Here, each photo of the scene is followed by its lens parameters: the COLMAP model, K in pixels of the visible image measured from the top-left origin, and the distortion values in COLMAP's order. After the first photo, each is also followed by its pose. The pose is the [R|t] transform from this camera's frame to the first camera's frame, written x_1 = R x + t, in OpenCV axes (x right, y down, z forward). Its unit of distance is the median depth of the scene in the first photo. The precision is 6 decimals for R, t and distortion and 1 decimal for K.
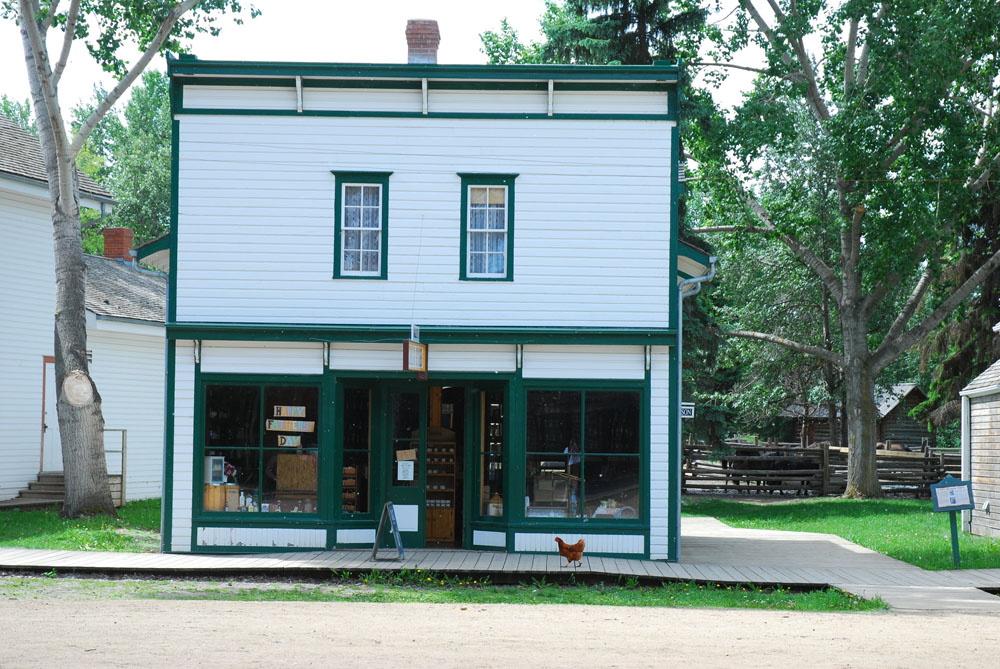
lens RADIAL K [[2044.9, 0, 505.0], [0, 2044.9, 336.9], [0, 0, 1]] dist [0.070888, 0.000000]
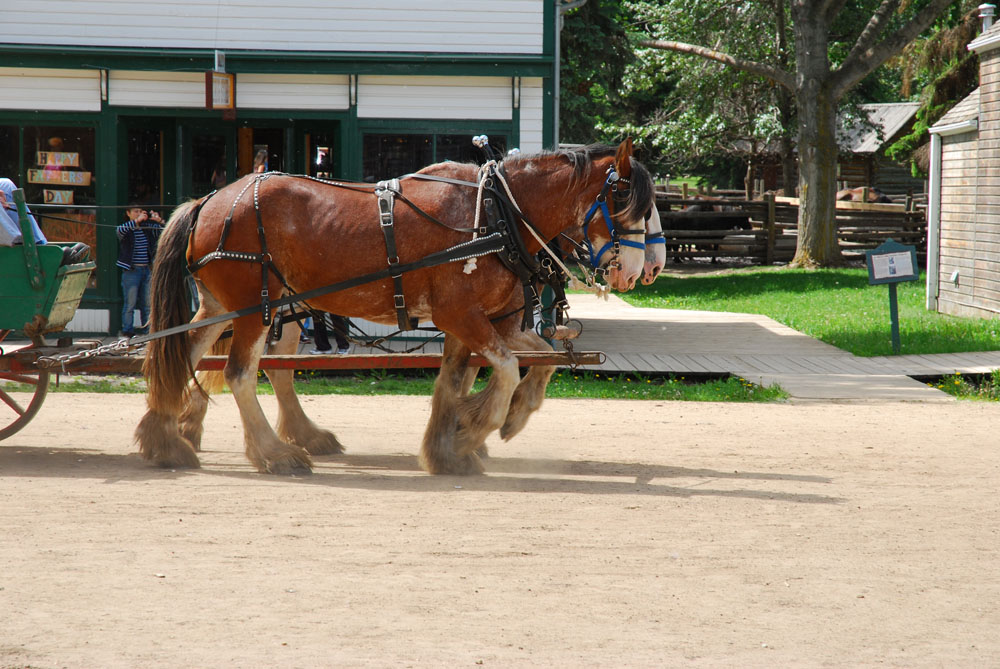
lens RADIAL K [[3038.1, 0, 496.4], [0, 3038.1, 344.5], [0, 0, 1]] dist [0.460731, 0.000000]
pose [[0.998668, -0.004103, 0.051431, 0.000956], [-0.001237, 0.994642, 0.103375, -0.011726], [-0.051579, -0.103301, 0.993312, -0.144059]]
